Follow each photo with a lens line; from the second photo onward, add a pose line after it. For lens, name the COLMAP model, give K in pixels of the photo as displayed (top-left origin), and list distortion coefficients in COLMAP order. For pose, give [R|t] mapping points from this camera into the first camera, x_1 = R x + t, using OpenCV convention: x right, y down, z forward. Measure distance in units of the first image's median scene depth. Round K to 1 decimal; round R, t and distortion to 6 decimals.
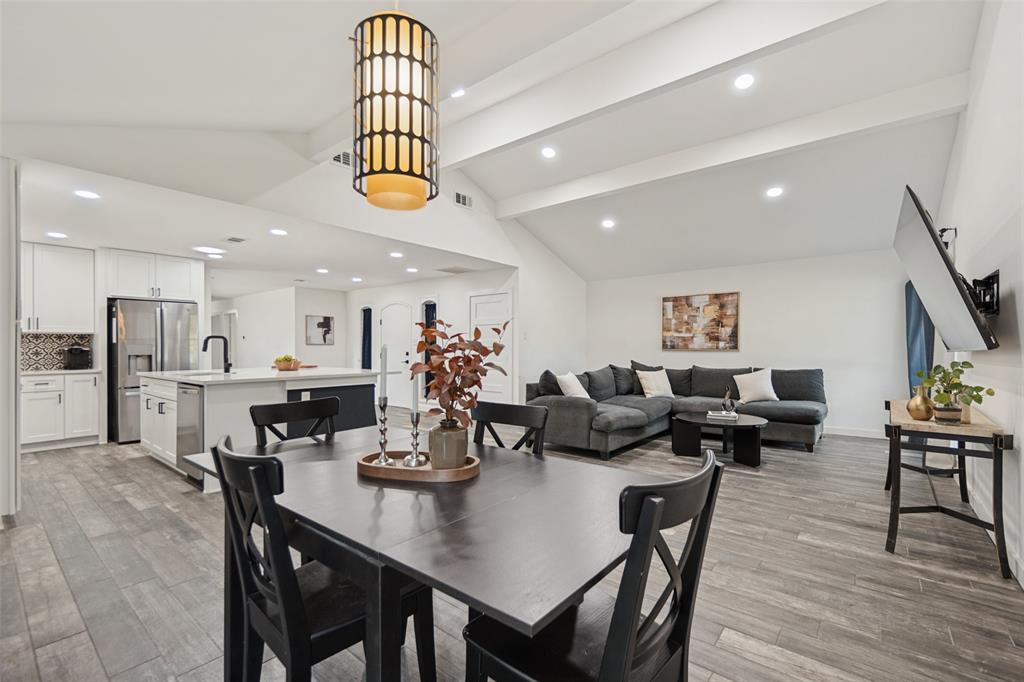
lens RADIAL K [[448.0, 0, 509.2], [0, 448.0, 346.6], [0, 0, 1]] dist [-0.010575, 0.003010]
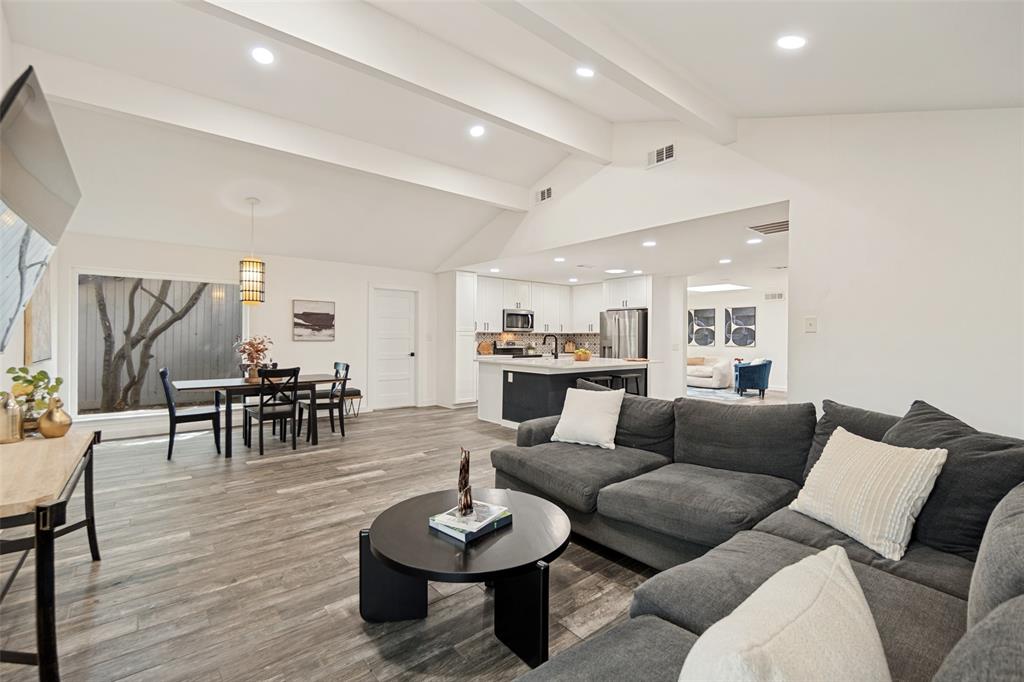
lens RADIAL K [[448.0, 0, 510.3], [0, 448.0, 338.9], [0, 0, 1]] dist [-0.010575, 0.003010]
pose [[-0.184883, 0.005332, -0.982746, 0.766740], [-0.005510, 0.999964, 0.006462, -0.016081], [0.982745, 0.006610, -0.184847, 0.965986]]
